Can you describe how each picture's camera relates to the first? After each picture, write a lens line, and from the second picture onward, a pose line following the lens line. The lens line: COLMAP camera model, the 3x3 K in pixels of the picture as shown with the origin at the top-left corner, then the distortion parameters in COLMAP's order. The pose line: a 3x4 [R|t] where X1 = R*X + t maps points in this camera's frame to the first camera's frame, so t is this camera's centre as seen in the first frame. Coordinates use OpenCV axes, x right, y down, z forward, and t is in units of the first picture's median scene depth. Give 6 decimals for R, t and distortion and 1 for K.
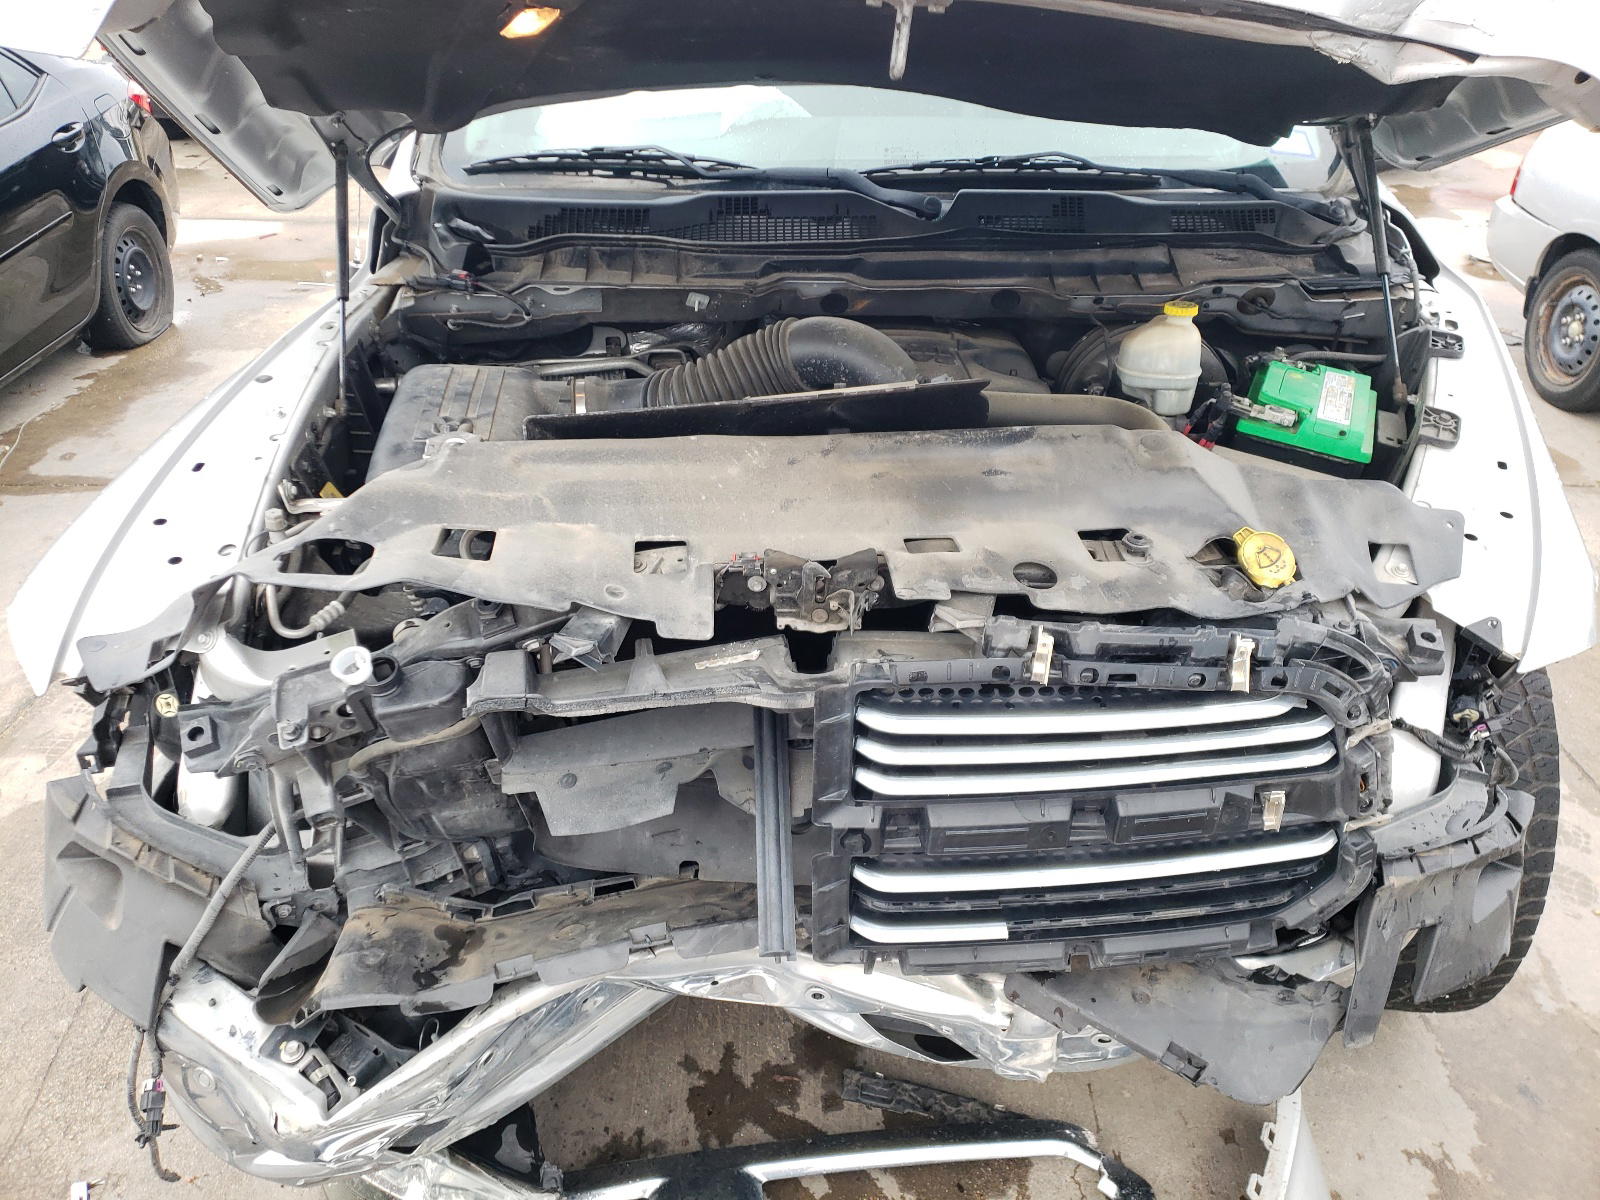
lens RADIAL K [[1232.5, 0, 833.6], [0, 1232.5, 561.5], [0, 0, 1]] dist [0.036303, -0.039786]
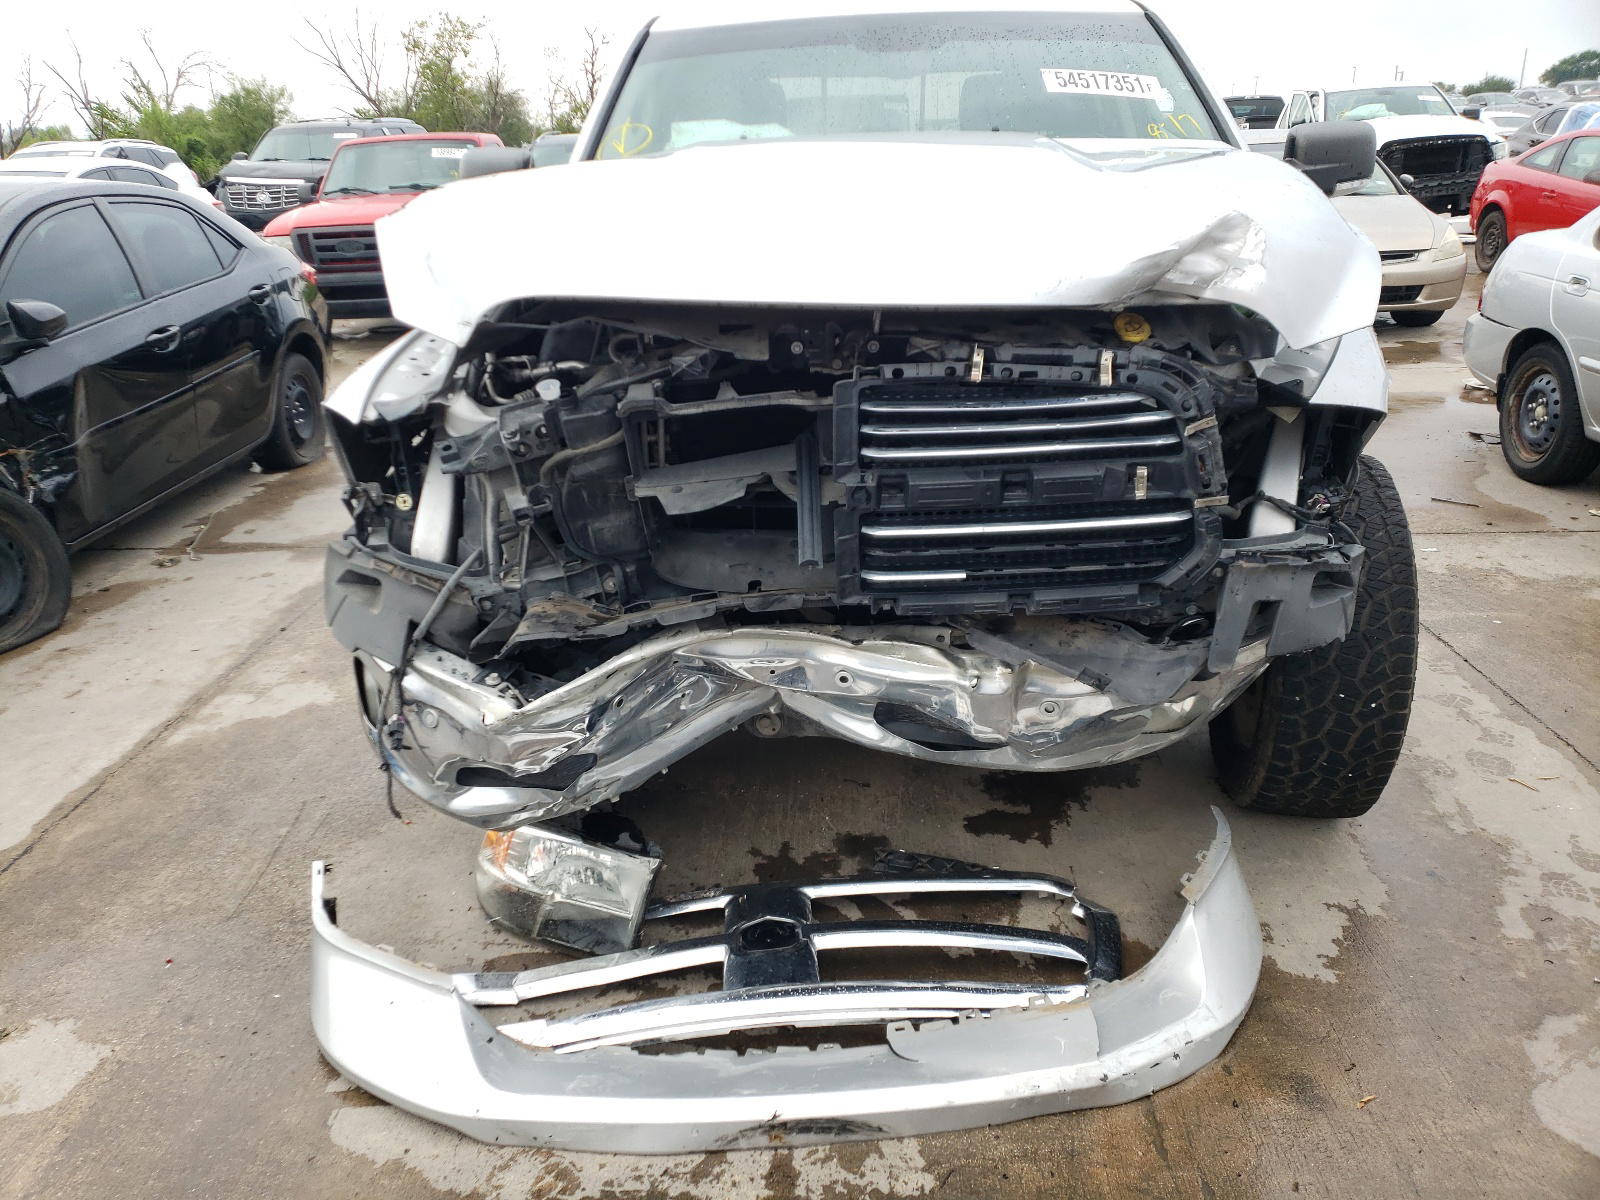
lens RADIAL K [[1232.5, 0, 798.4], [0, 1232.5, 608.2], [0, 0, 1]] dist [0.036303, -0.039786]
pose [[0.996840, -0.016615, -0.077675, 0.047922], [0.004747, 0.988592, -0.150545, 0.514248], [0.079291, 0.149700, 0.985547, -0.439215]]
